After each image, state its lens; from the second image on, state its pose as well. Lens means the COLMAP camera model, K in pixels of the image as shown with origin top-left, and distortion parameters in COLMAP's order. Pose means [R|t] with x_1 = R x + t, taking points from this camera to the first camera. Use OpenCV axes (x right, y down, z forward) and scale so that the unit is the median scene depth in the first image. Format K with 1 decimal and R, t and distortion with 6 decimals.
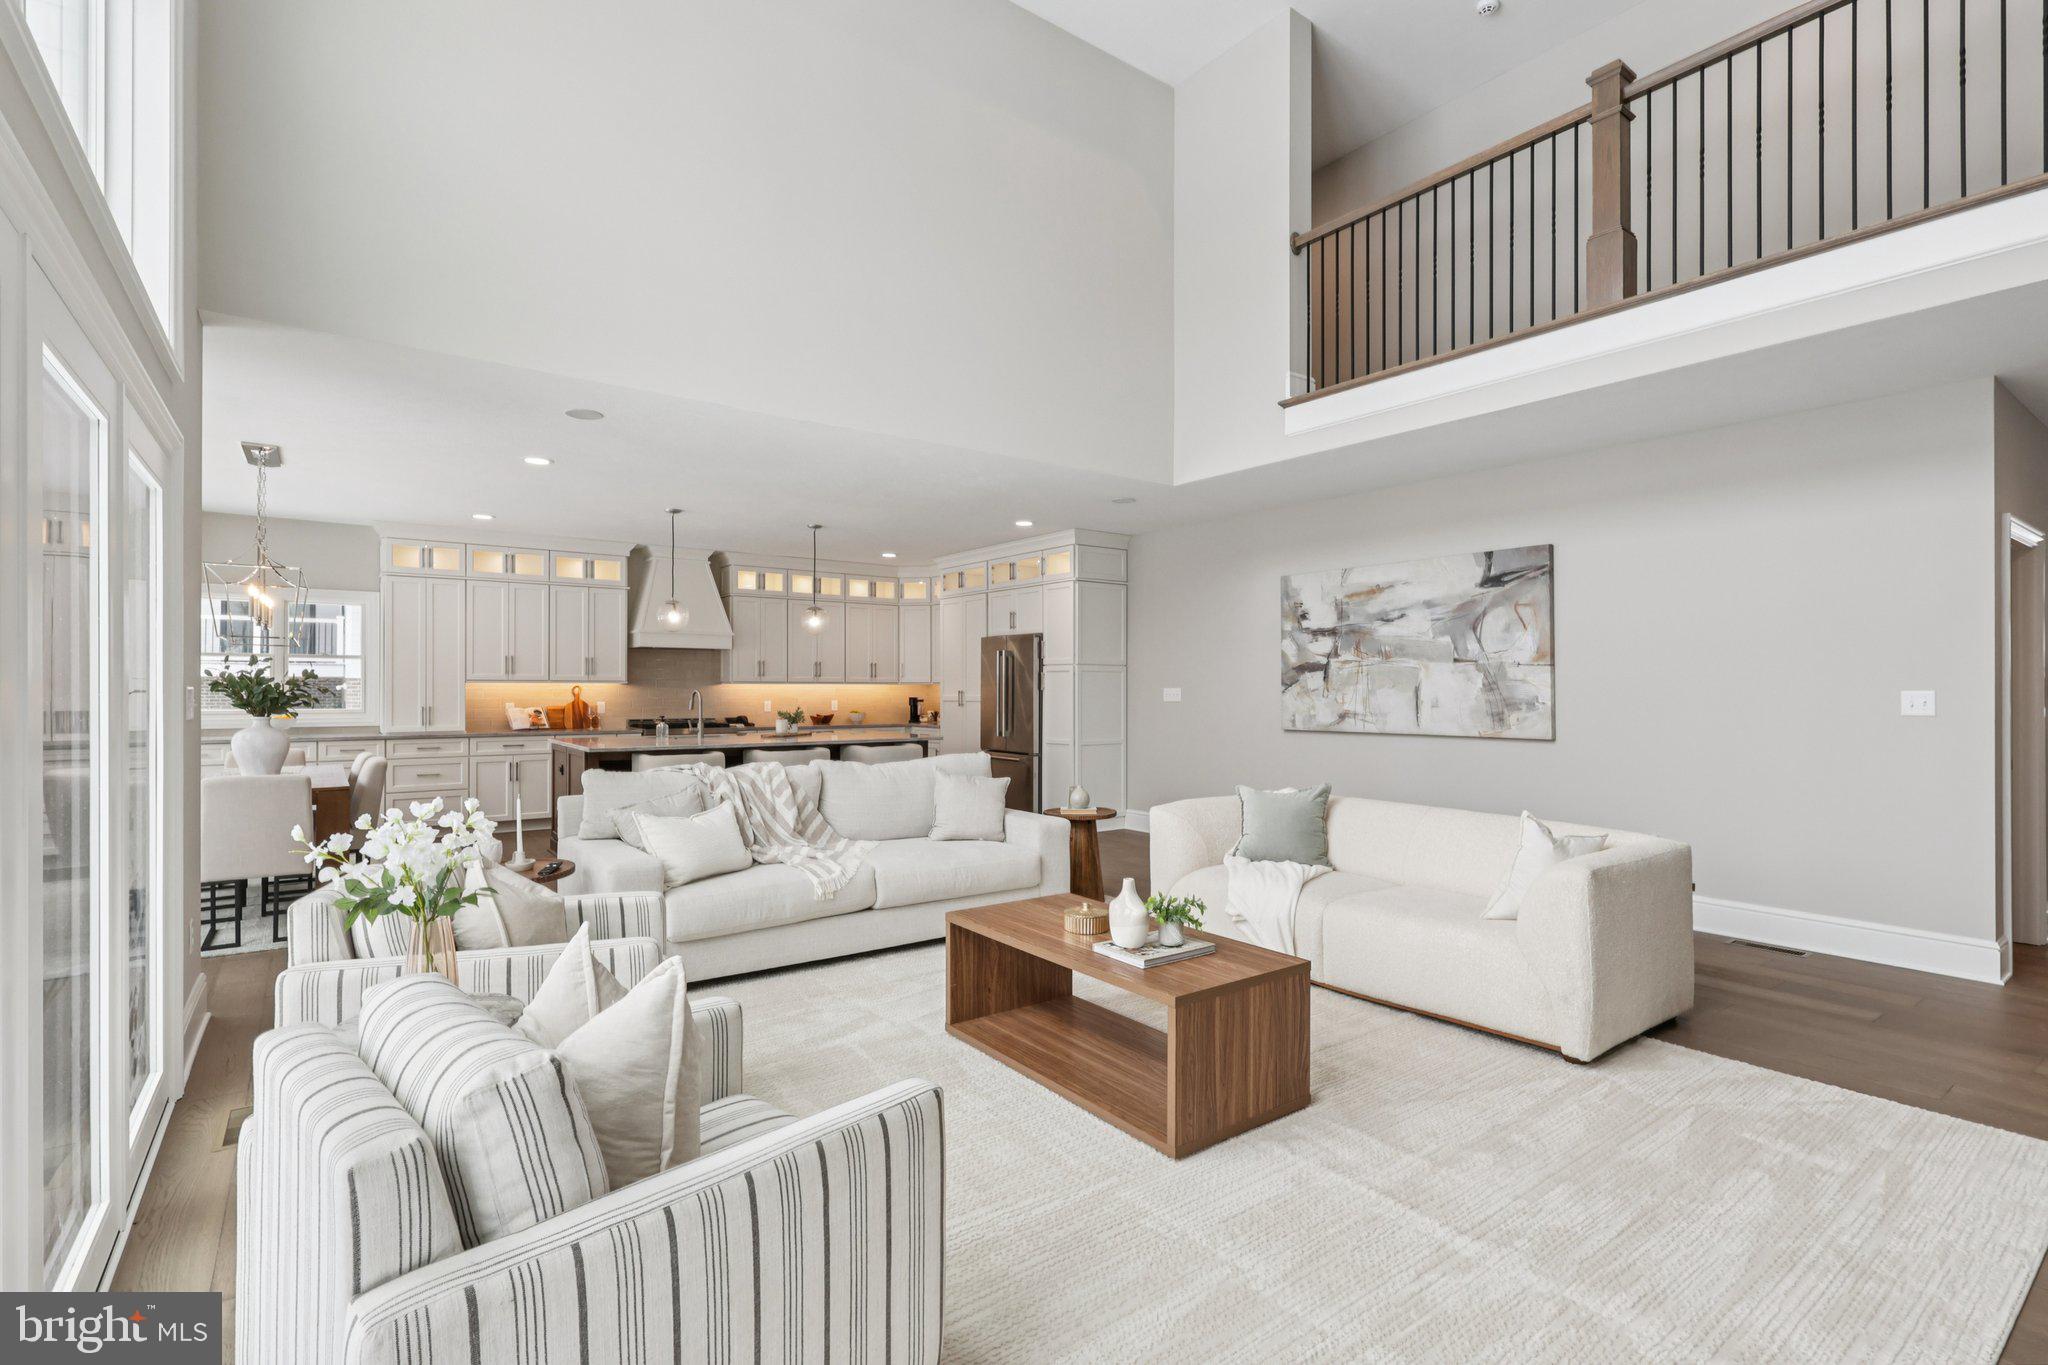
lens RADIAL K [[959.7, 0, 1023.1], [0, 959.7, 694.0], [0, 0, 1]] dist [-0.001740, 0.000102]
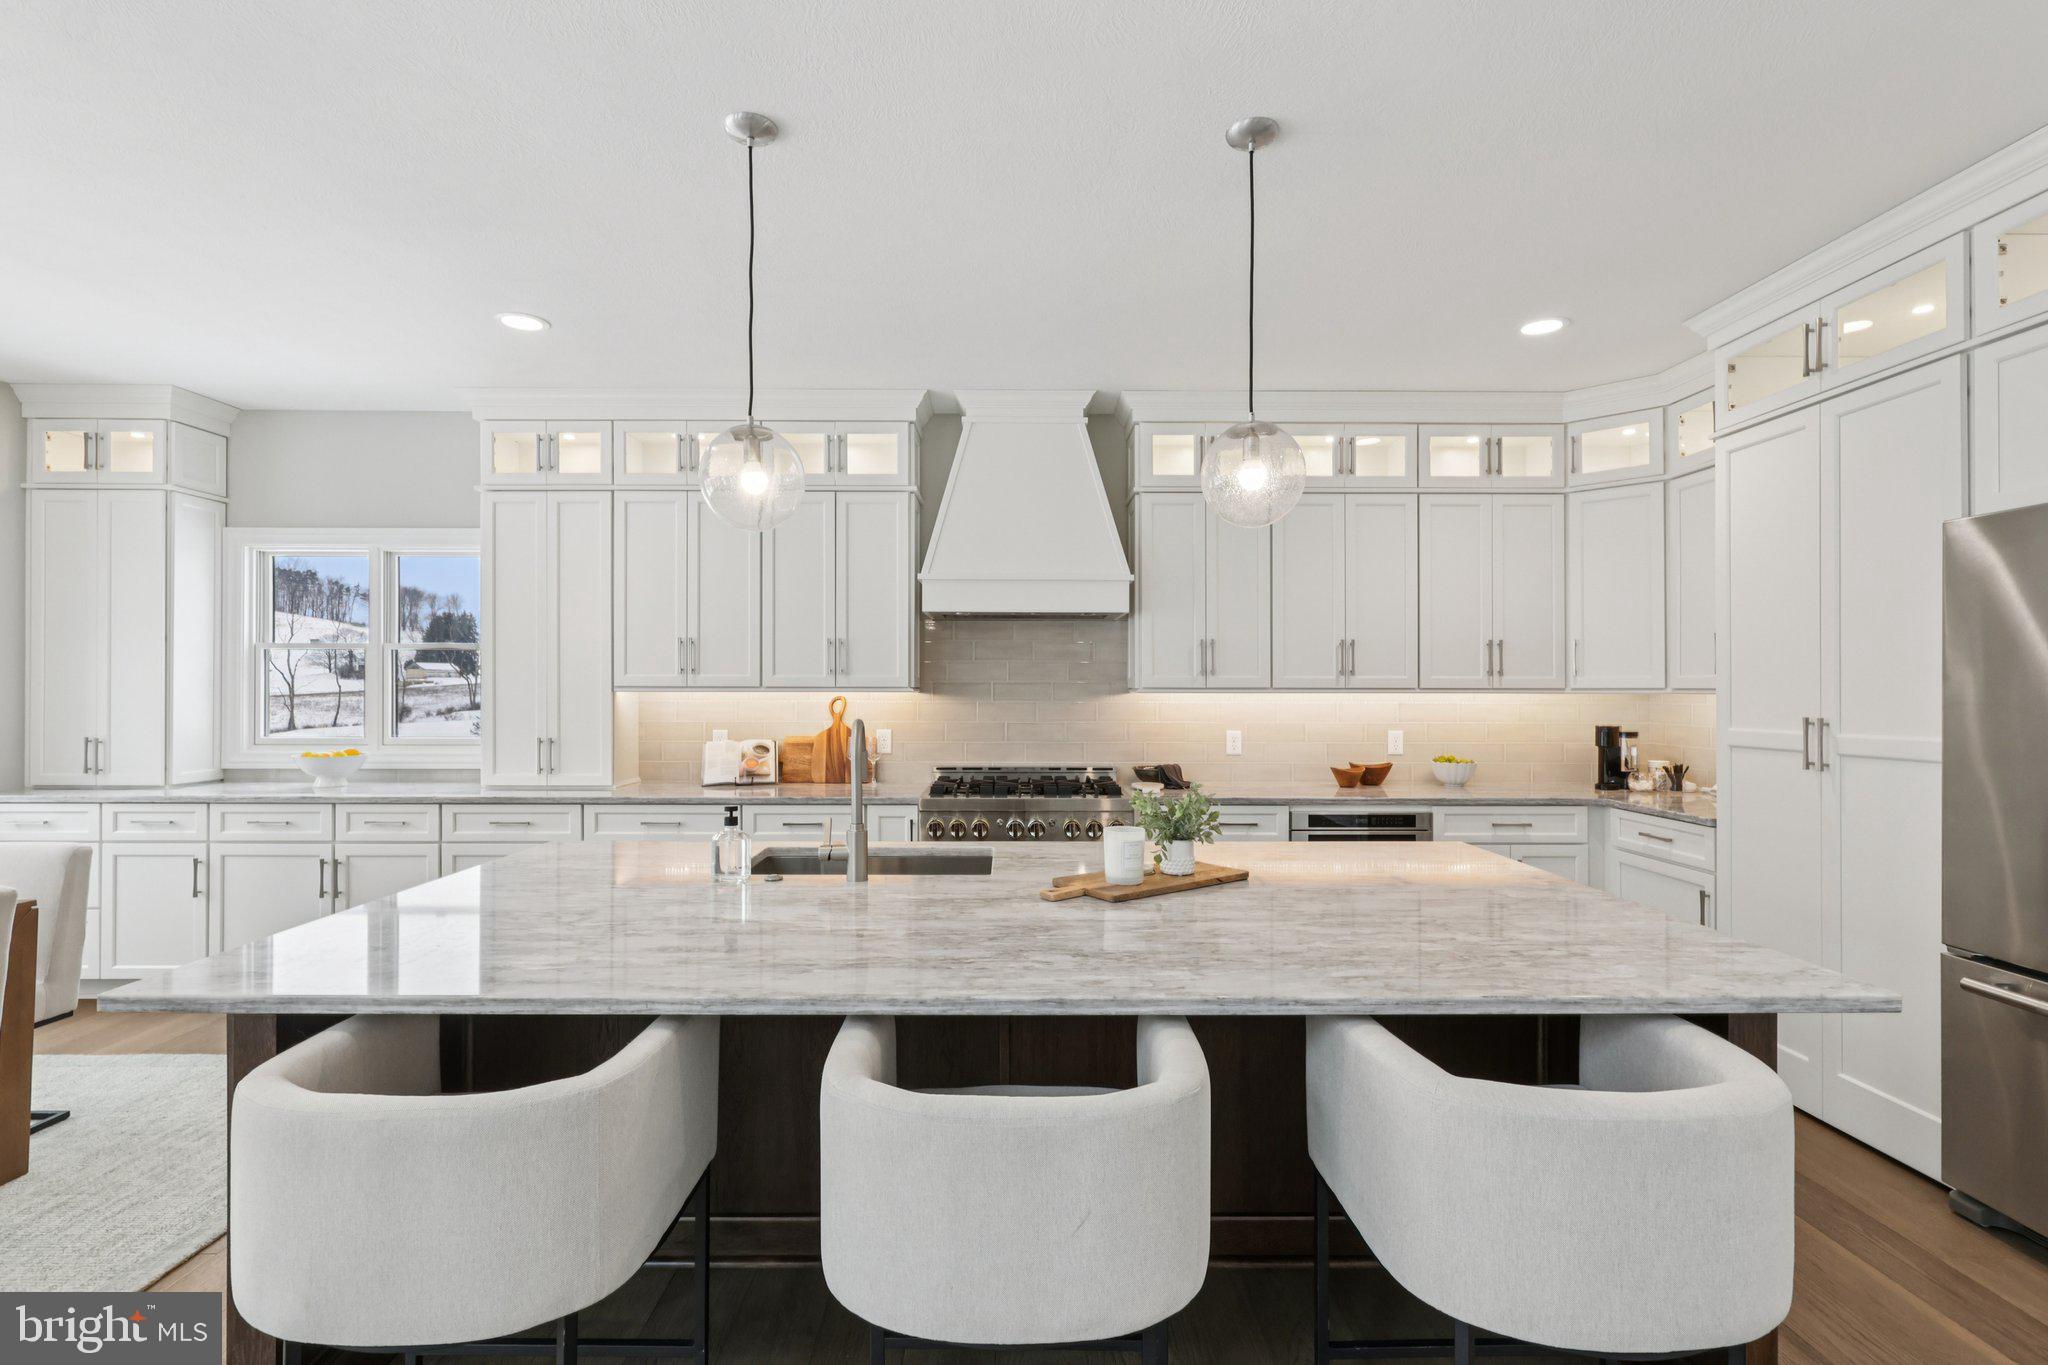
lens RADIAL K [[956.6, 0, 1022.4], [0, 956.6, 669.5], [0, 0, 1]] dist [-0.001141, 0.000430]
pose [[0.811647, -0.010177, -0.584059, -0.091642], [-0.004075, 0.999725, -0.023083, -0.010957], [0.584134, 0.021116, 0.811383, 0.614811]]
